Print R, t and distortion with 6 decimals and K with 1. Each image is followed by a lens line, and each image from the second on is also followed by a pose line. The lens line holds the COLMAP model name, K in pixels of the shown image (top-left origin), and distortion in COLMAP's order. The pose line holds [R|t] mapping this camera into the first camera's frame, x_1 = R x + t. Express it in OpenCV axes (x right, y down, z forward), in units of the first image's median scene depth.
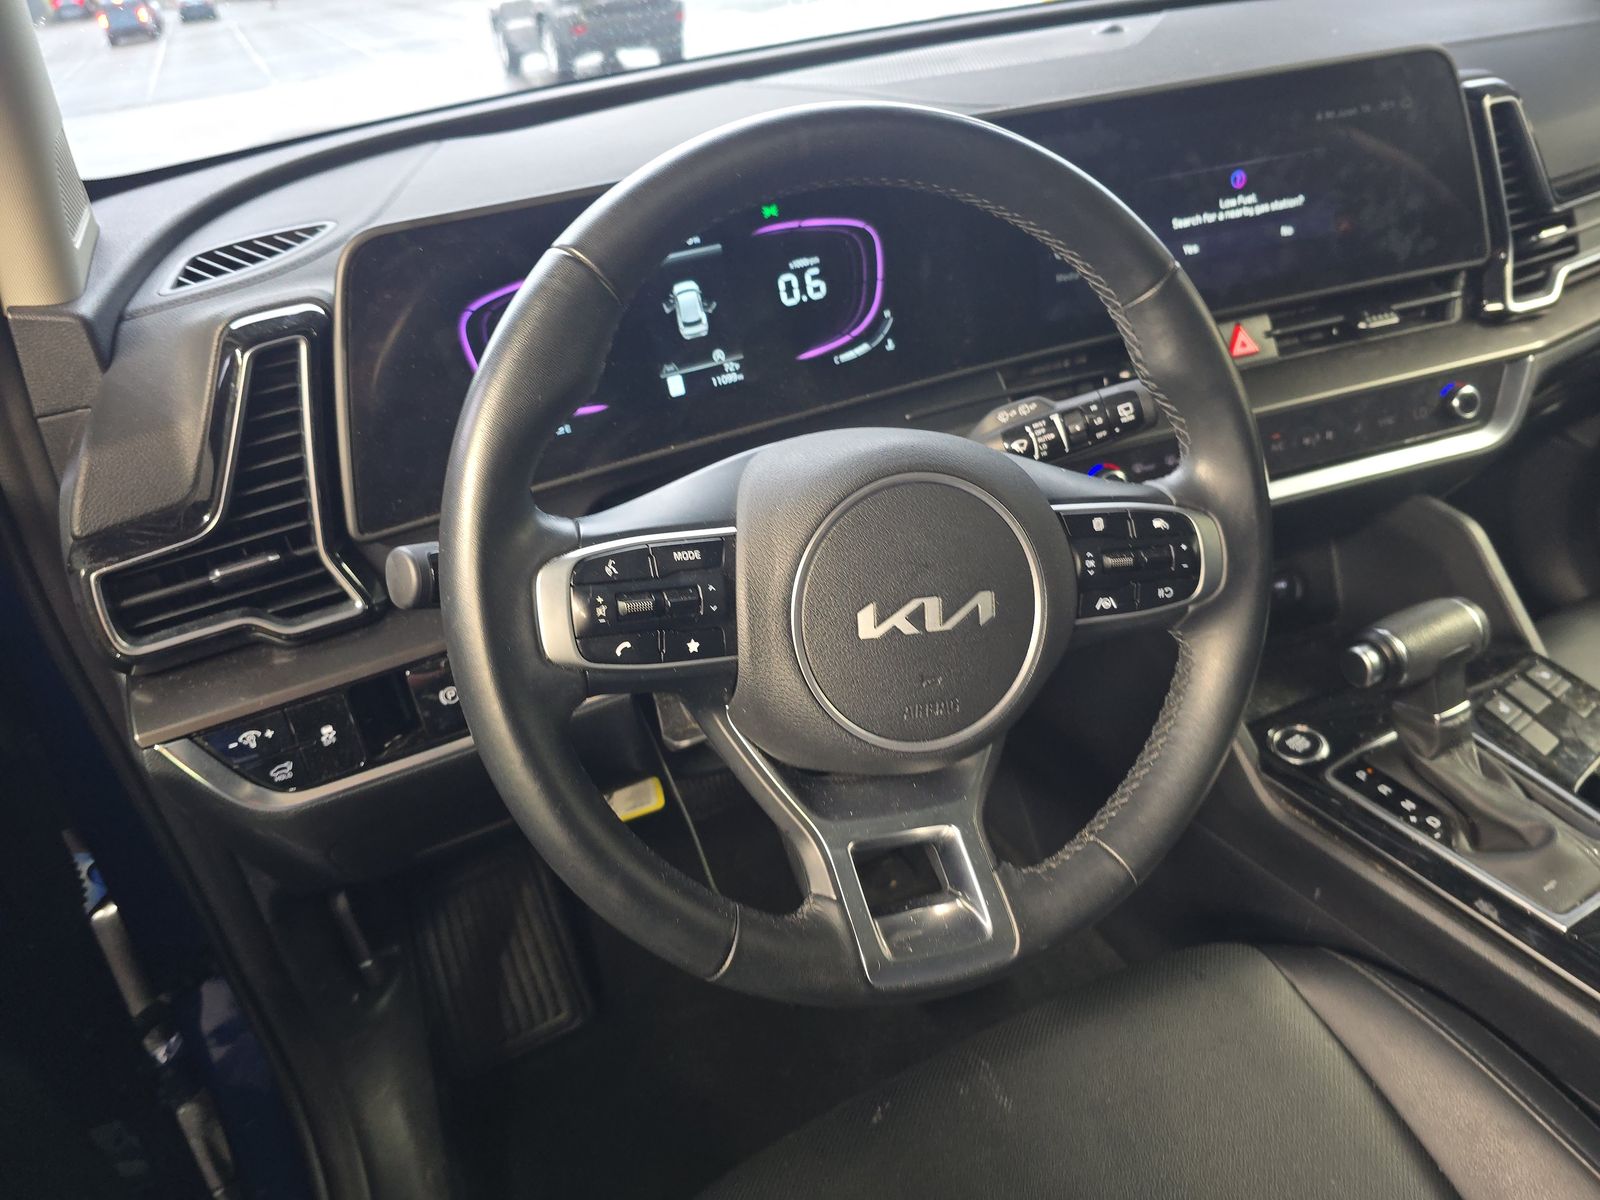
lens RADIAL K [[1108.9, 0, 800.0], [0, 1108.9, 600.0], [0, 0, 1]] dist [0.001159, -0.019678]
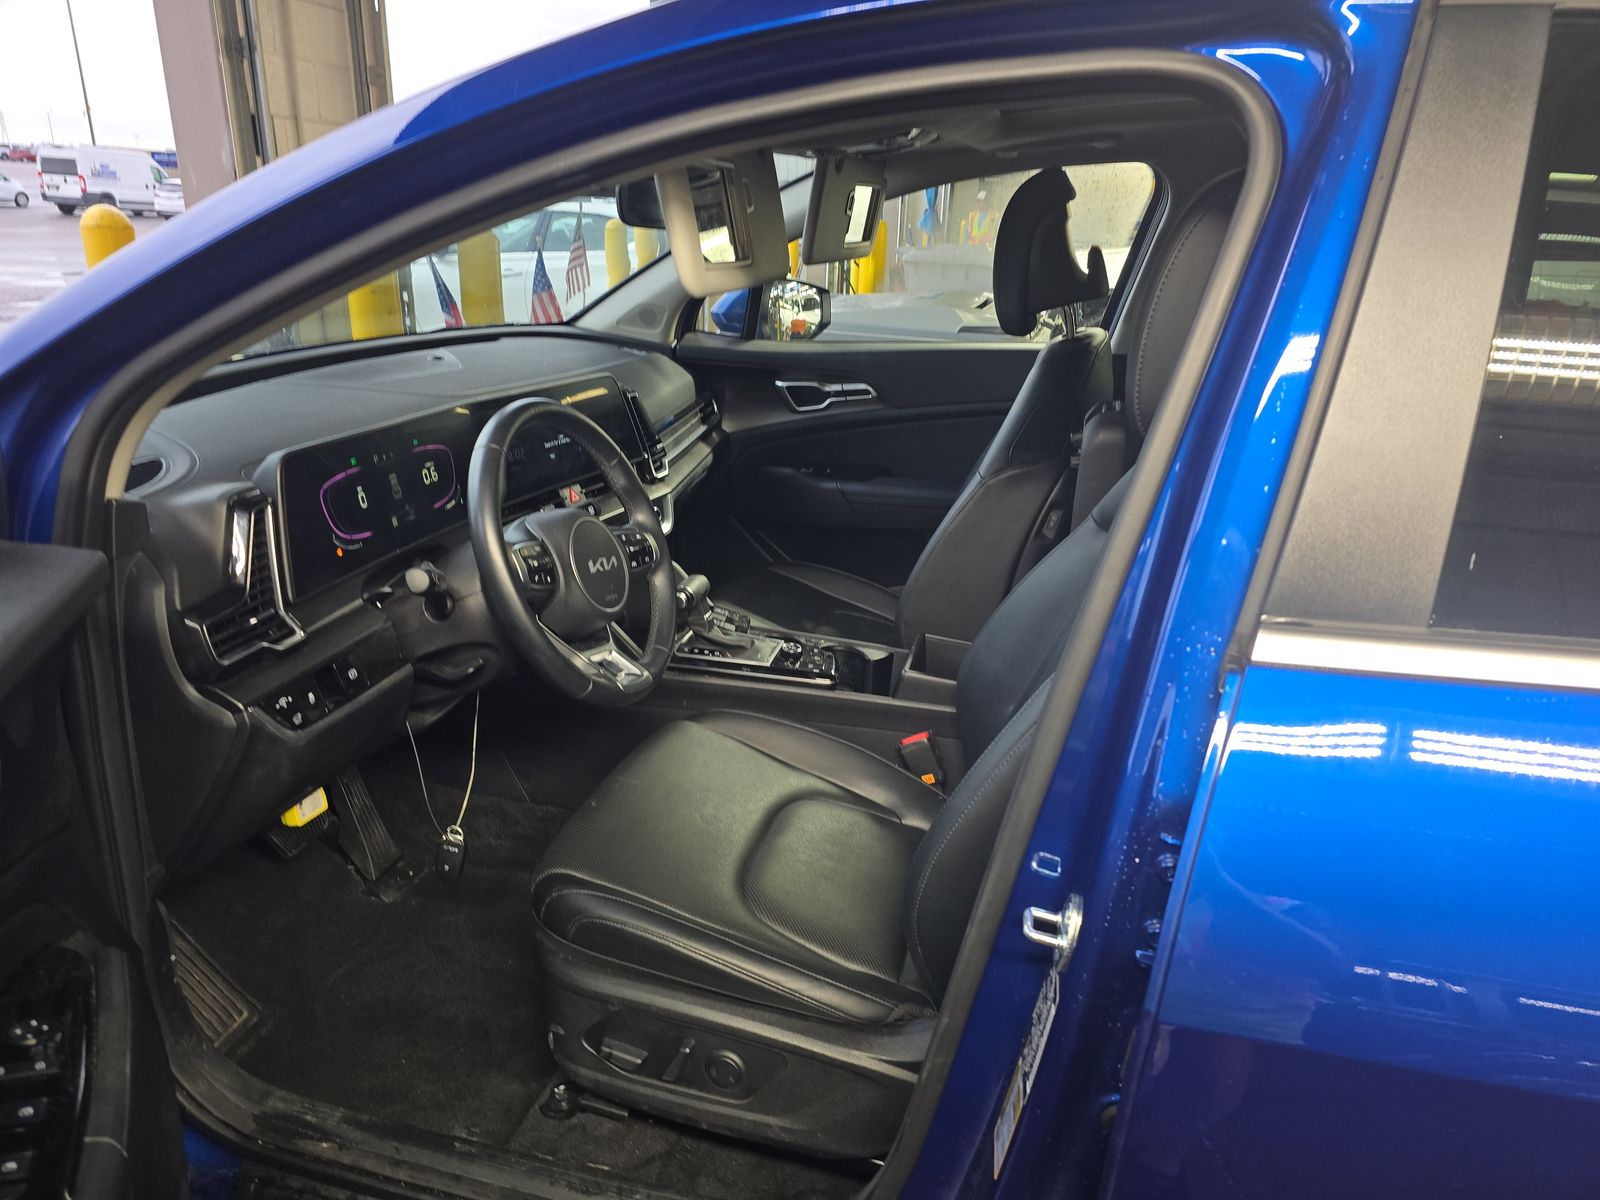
lens RADIAL K [[1075.3, 0, 800.0], [0, 1075.3, 600.0], [0, 0, 1]] dist [0.069057, -0.062345]
pose [[0.637453, -0.136532, 0.758296, -1.038928], [0.303162, 0.949235, -0.083939, 0.301604], [-0.708341, 0.283393, 0.646484, -0.702685]]
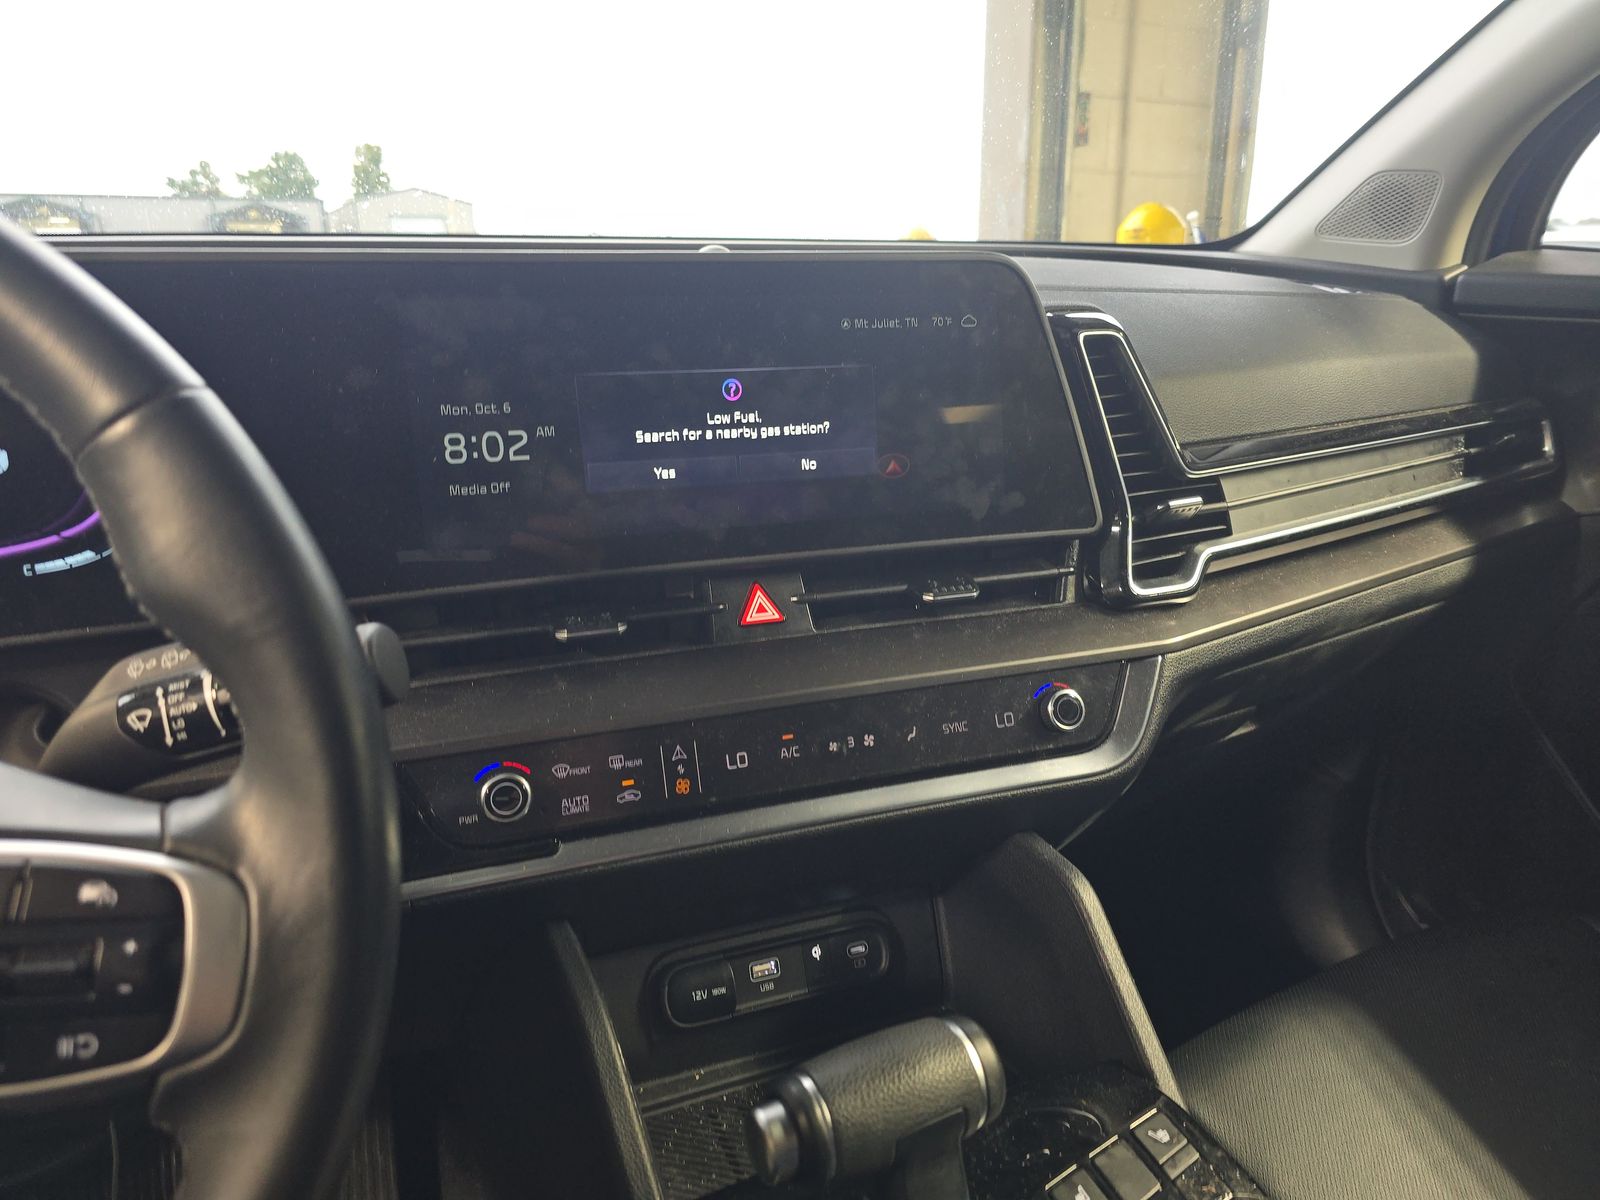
lens RADIAL K [[1075.3, 0, 800.0], [0, 1075.3, 600.0], [0, 0, 1]] dist [0.069057, -0.062345]
pose [[0.994326, 0.078564, 0.071723, 0.396192], [-0.057937, 0.965396, -0.254270, -0.059903], [-0.089218, 0.248672, 0.964470, 0.326312]]
